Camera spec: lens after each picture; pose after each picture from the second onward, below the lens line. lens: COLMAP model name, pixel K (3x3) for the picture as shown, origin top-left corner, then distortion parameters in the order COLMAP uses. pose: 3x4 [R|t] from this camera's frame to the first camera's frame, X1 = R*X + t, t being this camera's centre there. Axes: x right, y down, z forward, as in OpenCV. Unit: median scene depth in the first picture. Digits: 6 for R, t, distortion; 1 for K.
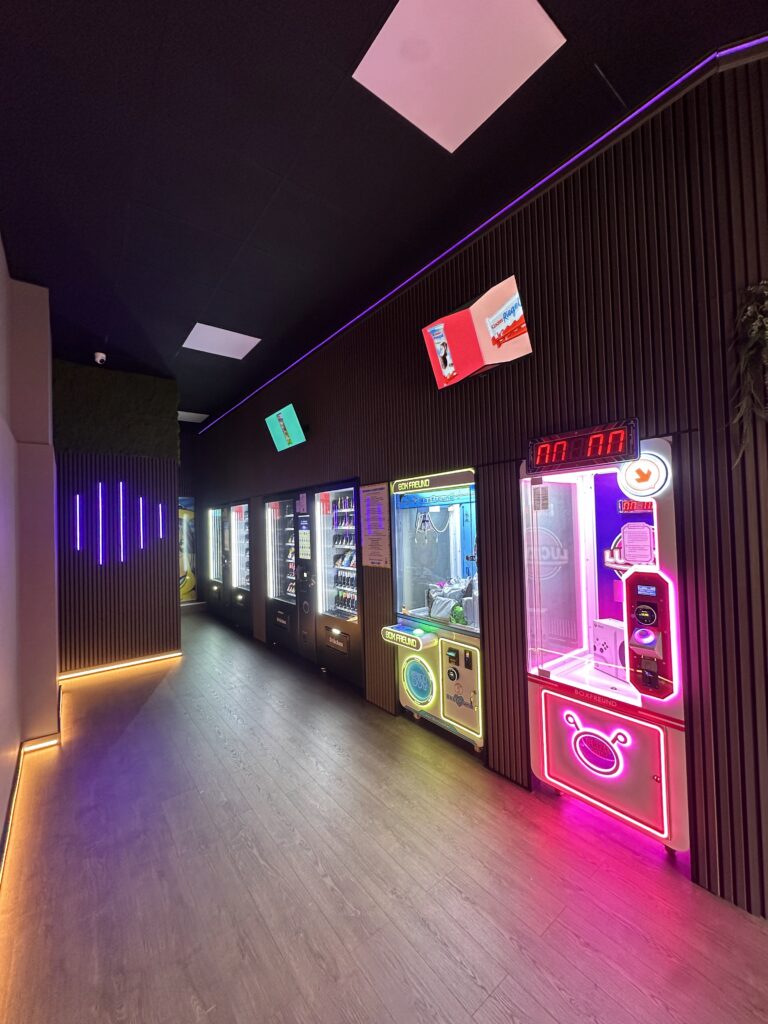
lens RADIAL K [[410.8, 0, 384.0], [0, 410.8, 513.2], [0, 0, 1]] dist [0.002011, 0.000498]
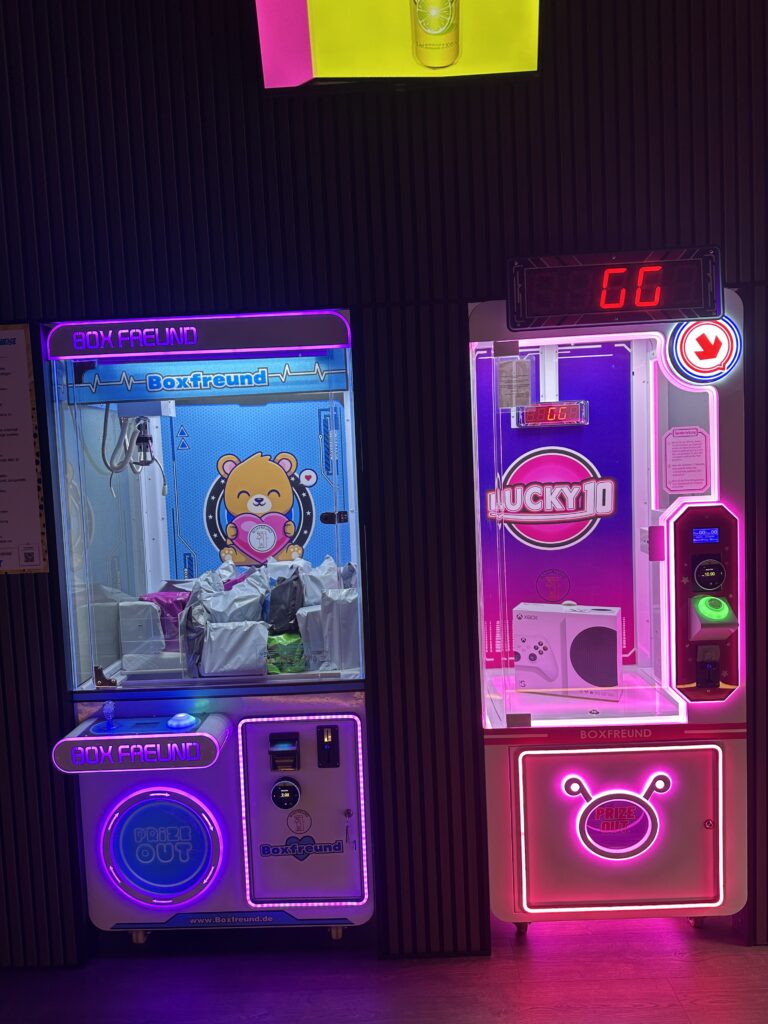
lens RADIAL K [[718.8, 0, 382.7], [0, 718.8, 509.9], [0, 0, 1]] dist [0.021457, -0.016647]
pose [[0.625894, -0.048195, 0.778418, -0.417255], [0.005551, 0.998339, 0.057348, 0.068683], [-0.779889, -0.031573, 0.625122, 0.570147]]
